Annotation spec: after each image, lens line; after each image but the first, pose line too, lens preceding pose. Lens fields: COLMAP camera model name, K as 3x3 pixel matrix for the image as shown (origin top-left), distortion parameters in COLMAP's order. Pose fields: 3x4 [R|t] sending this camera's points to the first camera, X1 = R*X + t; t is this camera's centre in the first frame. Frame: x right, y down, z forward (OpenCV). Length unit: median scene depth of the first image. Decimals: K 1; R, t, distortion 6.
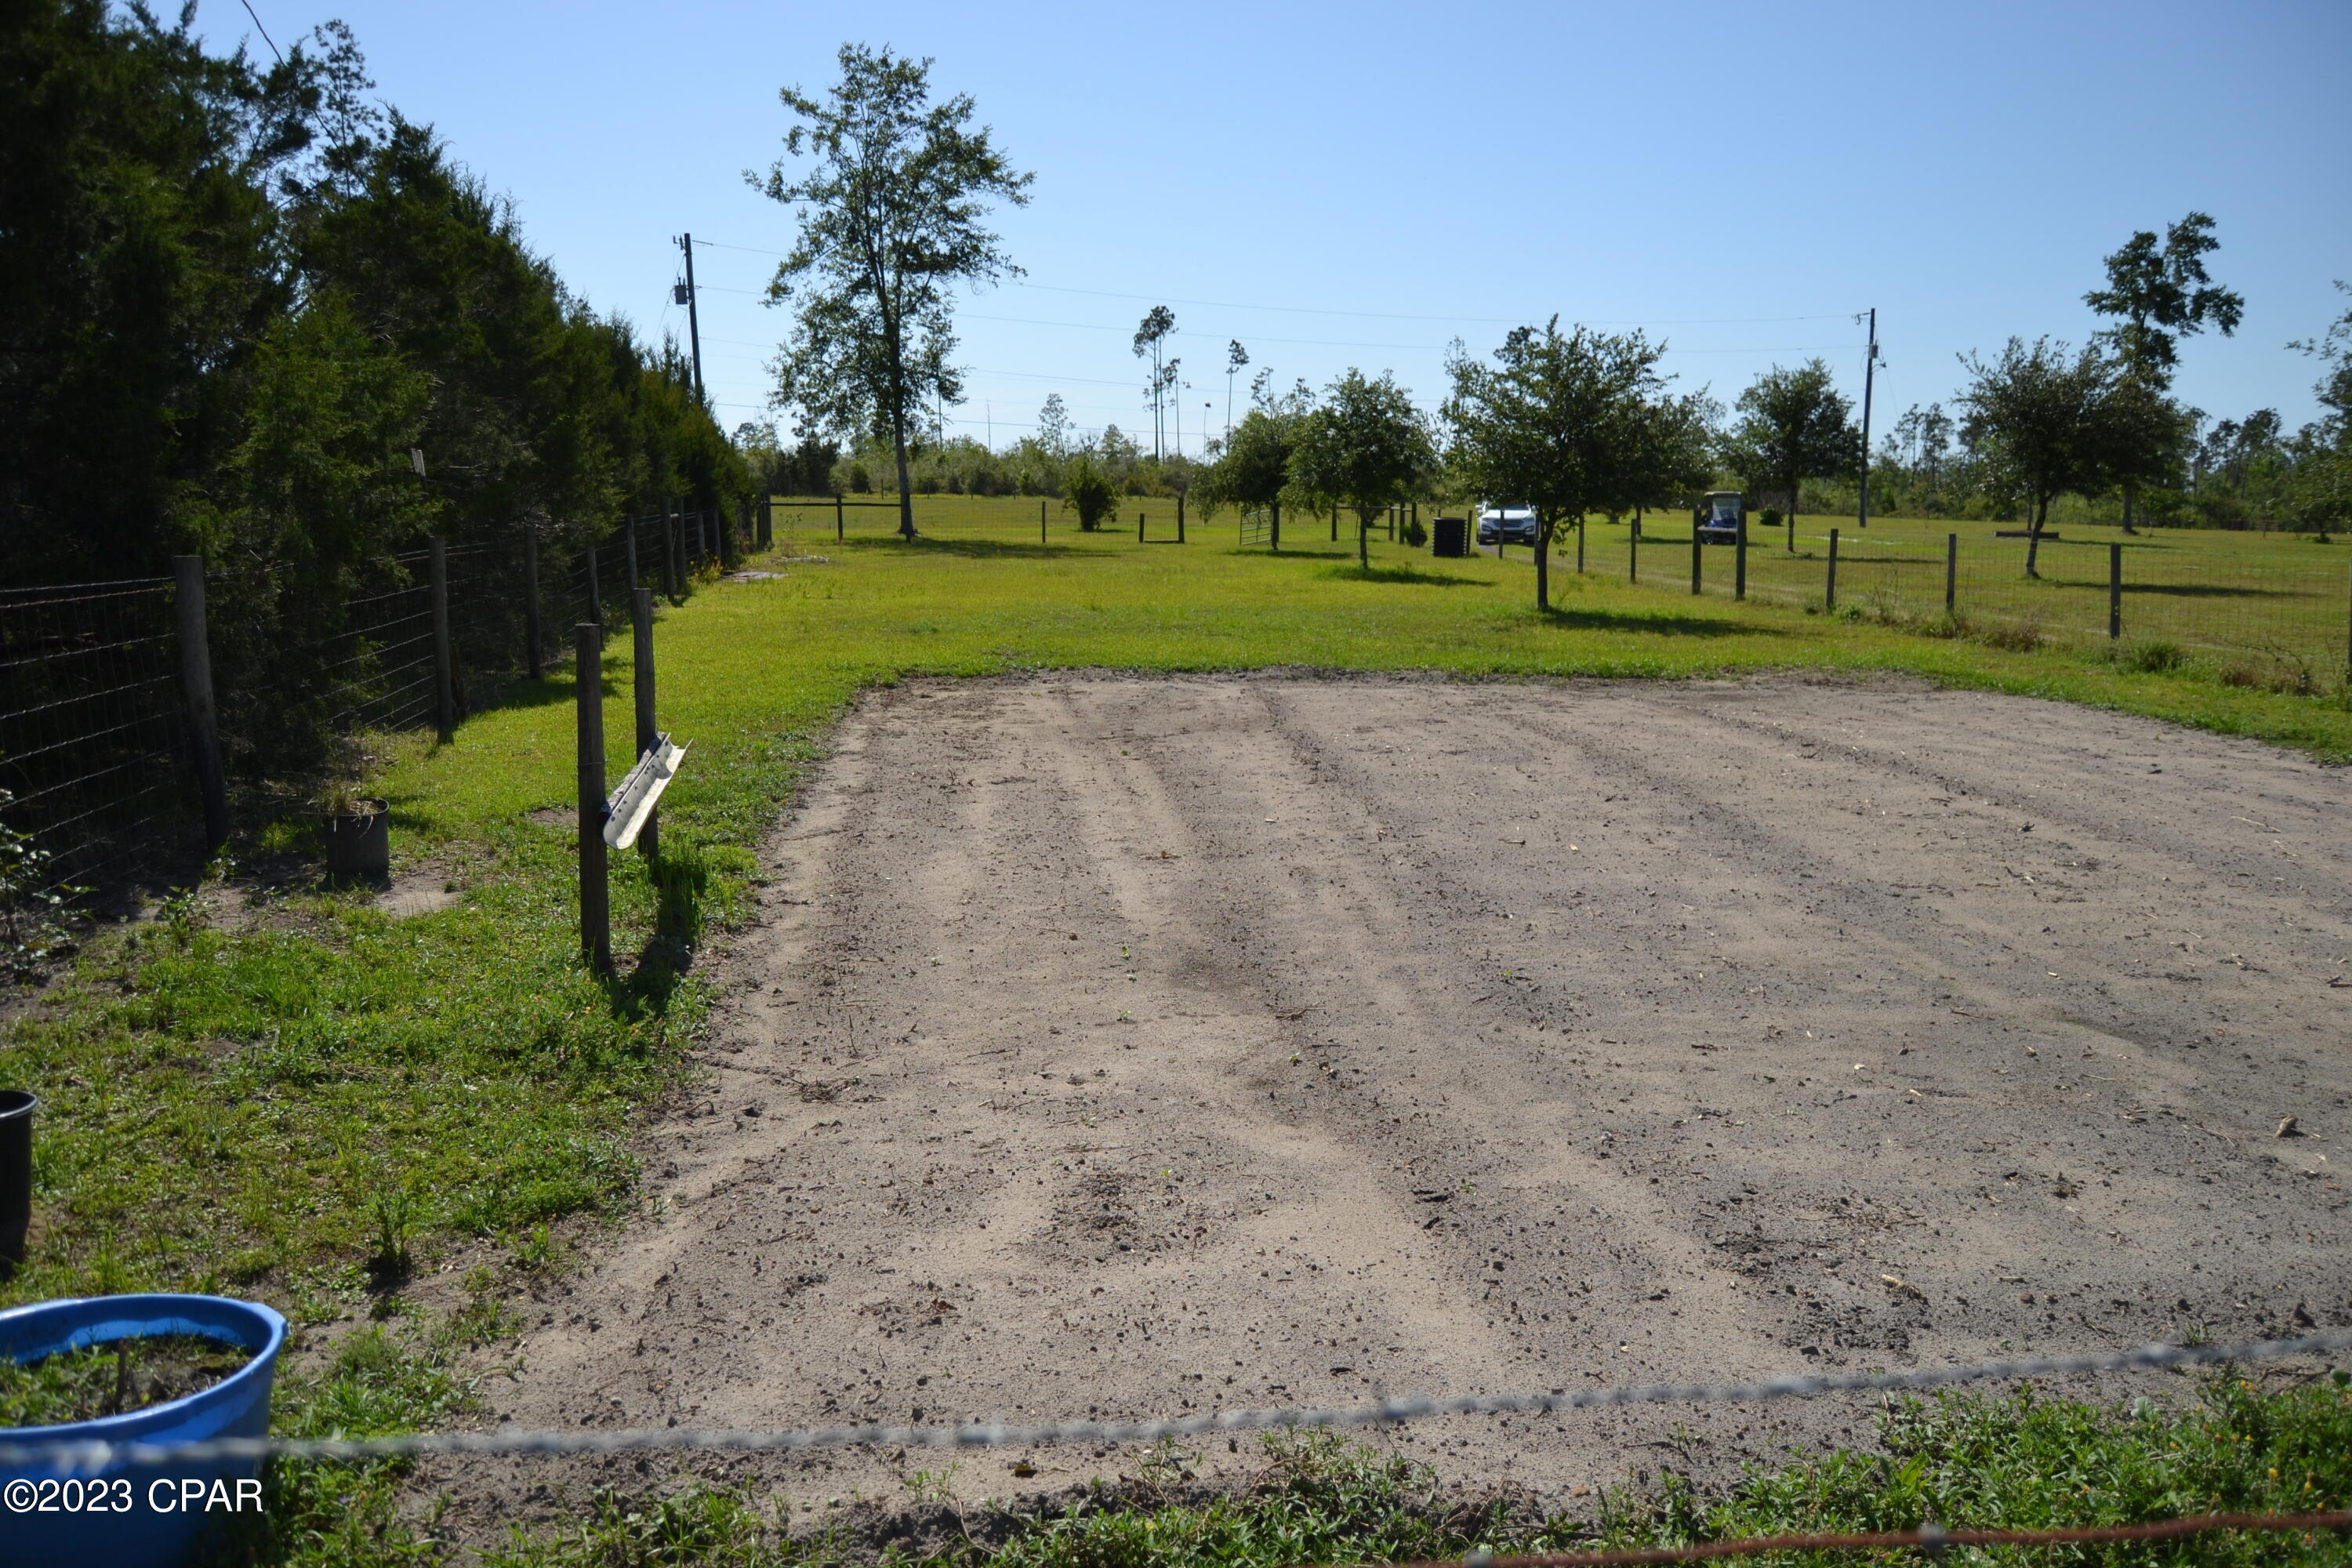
lens RADIAL K [[1884.6, 0, 1174.8], [0, 1884.6, 790.4], [0, 0, 1]] dist [-0.088889, 0.035405]
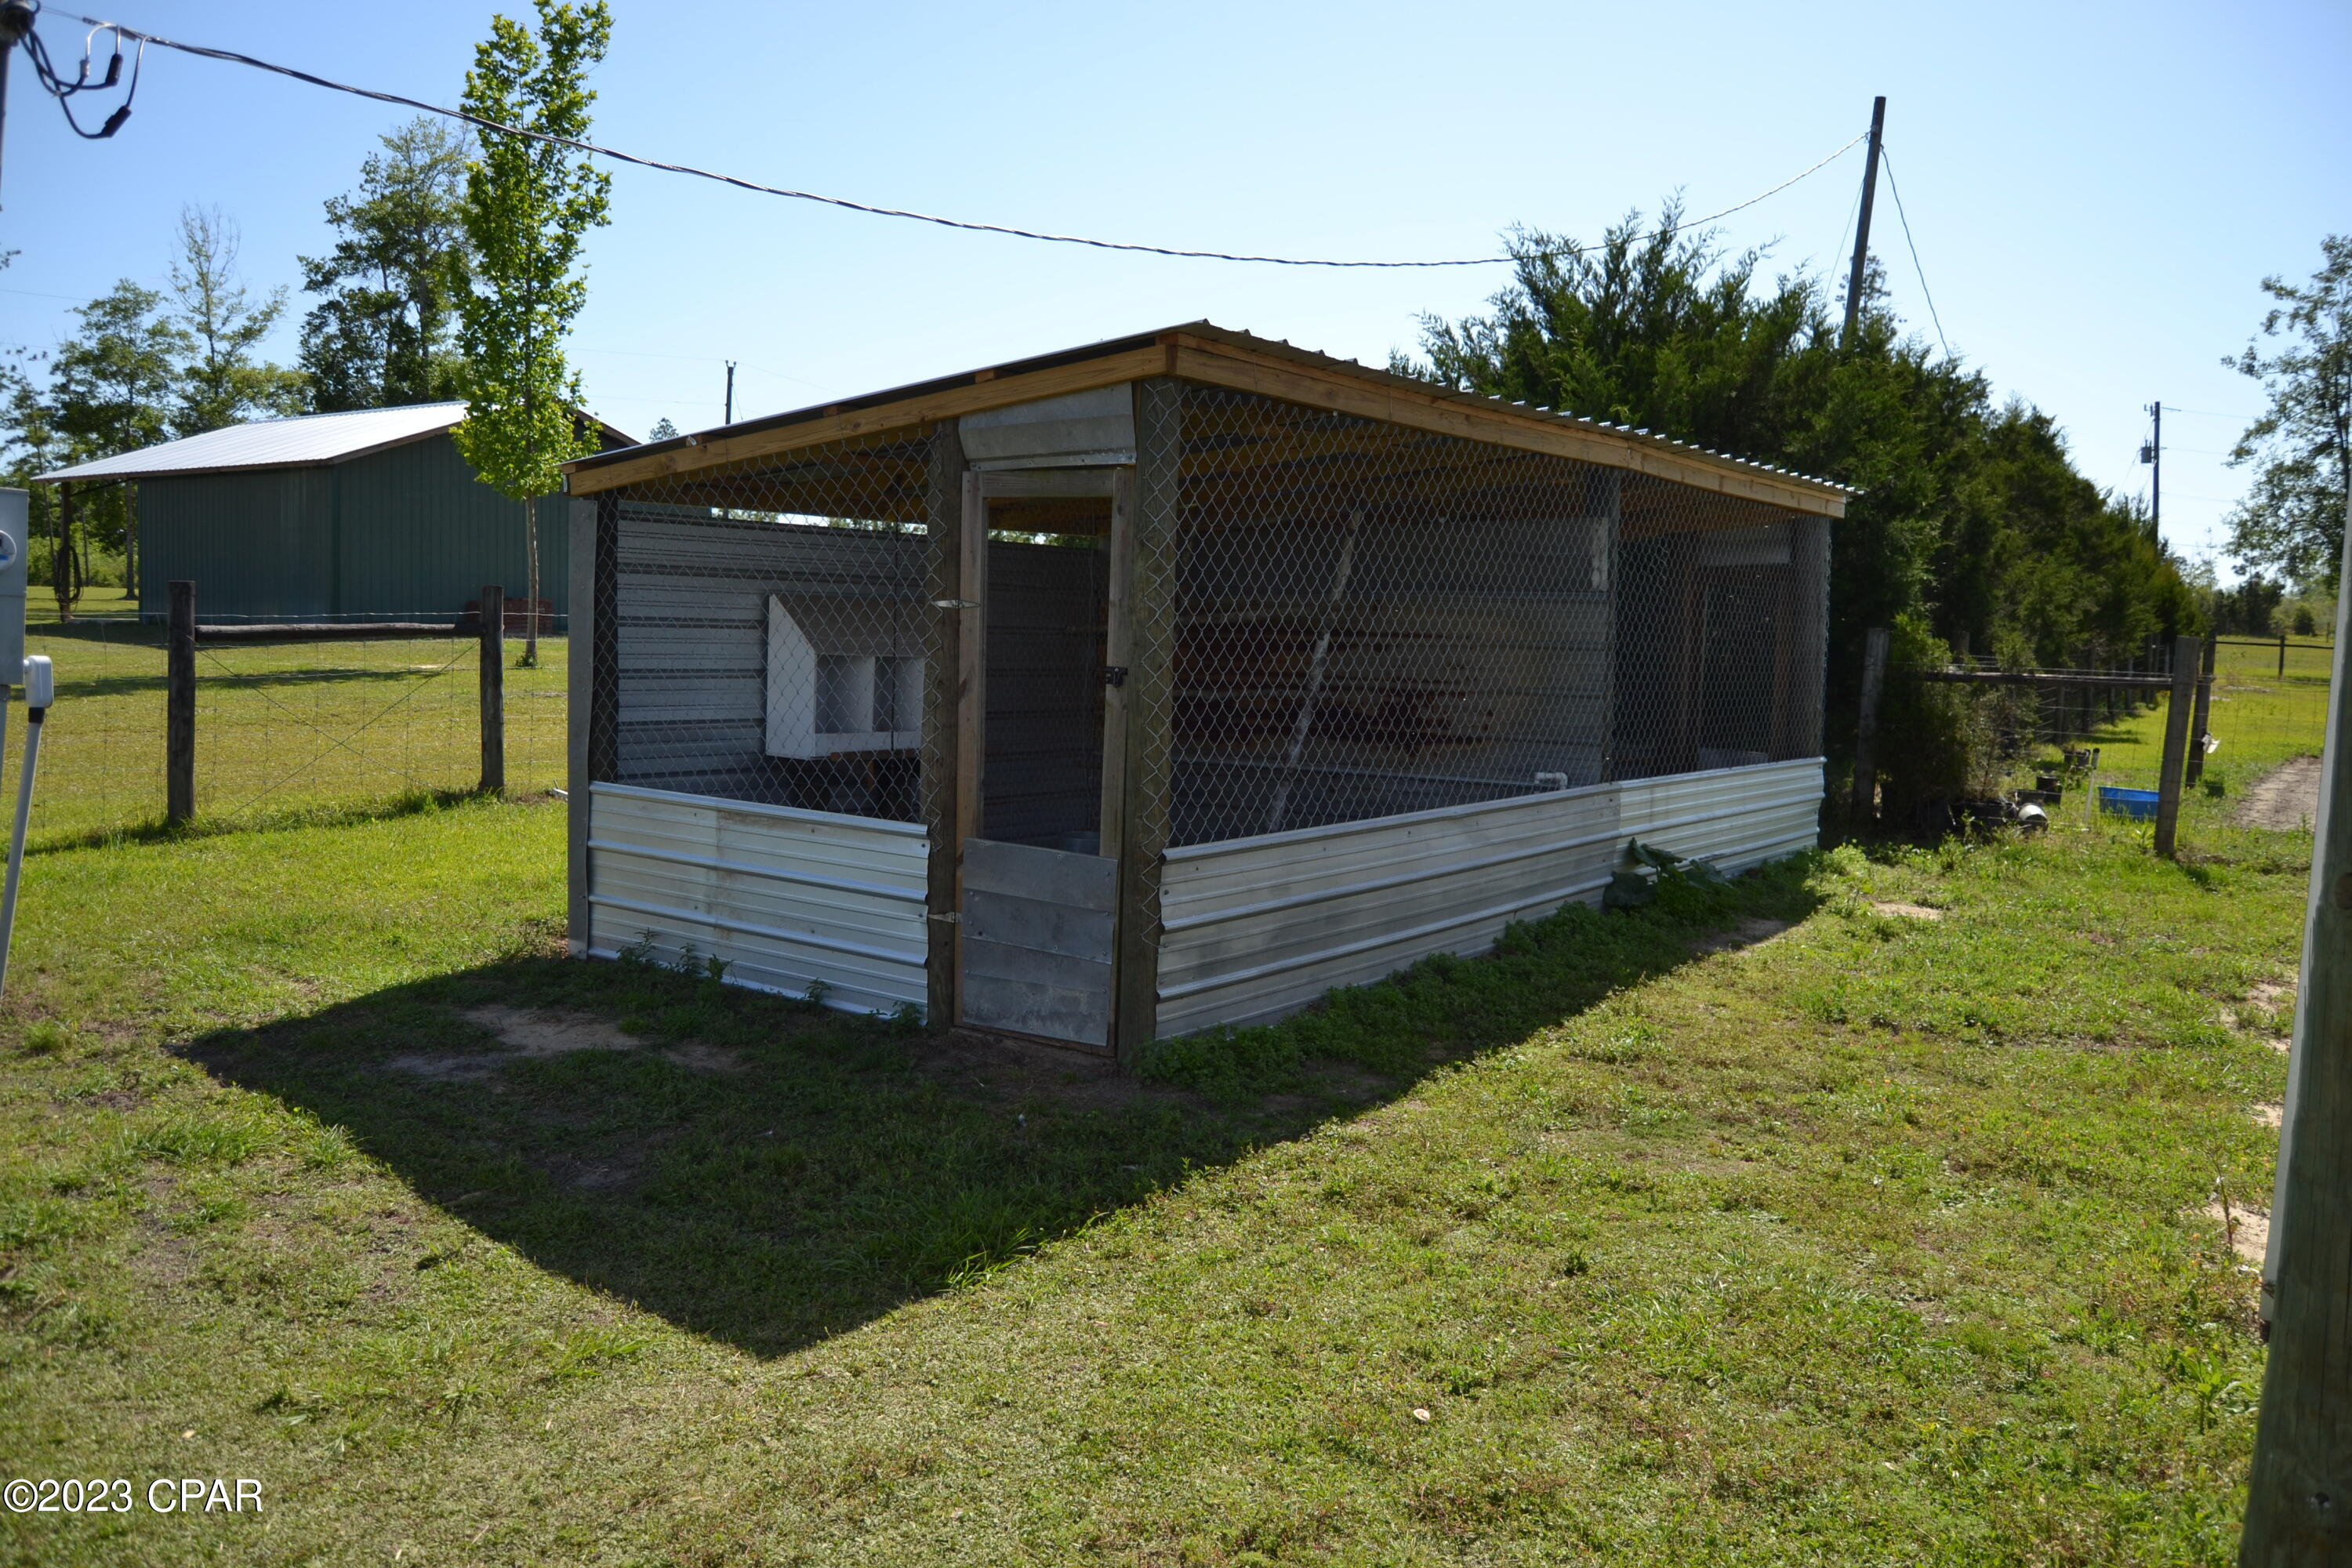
lens RADIAL K [[1884.6, 0, 1161.3], [0, 1884.6, 799.4], [0, 0, 1]] dist [-0.088889, 0.035405]
pose [[0.751296, 0.096448, -0.652880, 0.037506], [-0.134956, 0.990811, -0.008929, 0.035275], [0.646020, 0.094818, 0.757408, -0.230397]]
